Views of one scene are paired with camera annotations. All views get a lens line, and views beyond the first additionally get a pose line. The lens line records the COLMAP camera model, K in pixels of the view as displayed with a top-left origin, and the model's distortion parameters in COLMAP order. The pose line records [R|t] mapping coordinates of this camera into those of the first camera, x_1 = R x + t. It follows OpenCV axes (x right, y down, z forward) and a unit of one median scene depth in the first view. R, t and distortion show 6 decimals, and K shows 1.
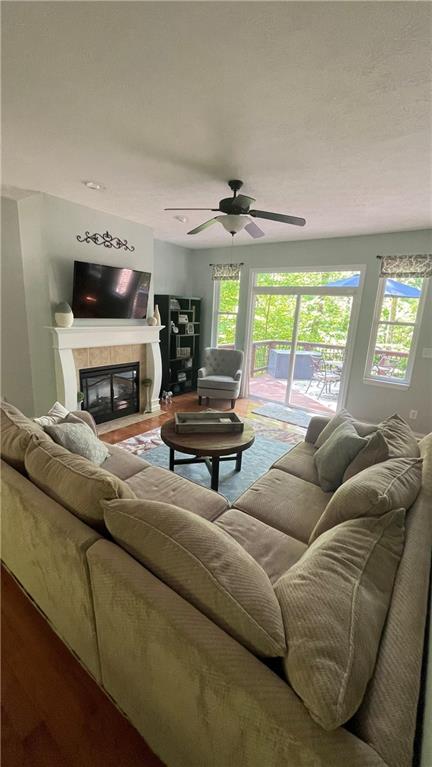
lens RADIAL K [[310.6, 0, 215.7], [0, 310.6, 383.6], [0, 0, 1]] dist [-0.006159, -0.000354]
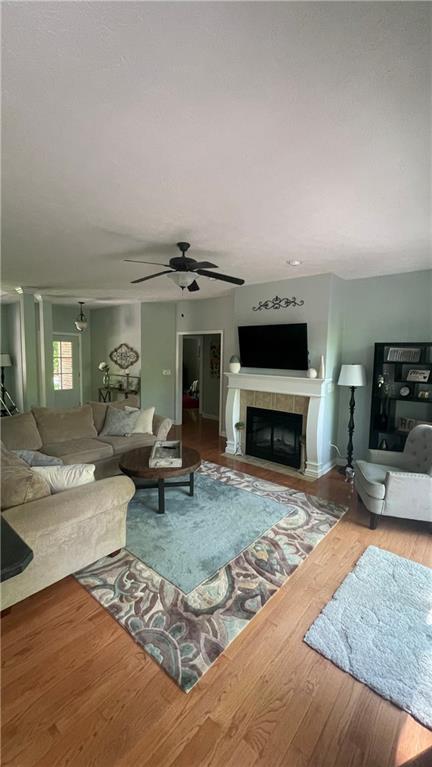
lens RADIAL K [[310.6, 0, 218.5], [0, 310.6, 383.9], [0, 0, 1]] dist [-0.006159, -0.000354]
pose [[-0.061775, 0.035964, -0.997442, 0.808011], [-0.254970, 0.965624, 0.050608, -0.163724], [0.964974, 0.257444, -0.050482, 0.886982]]
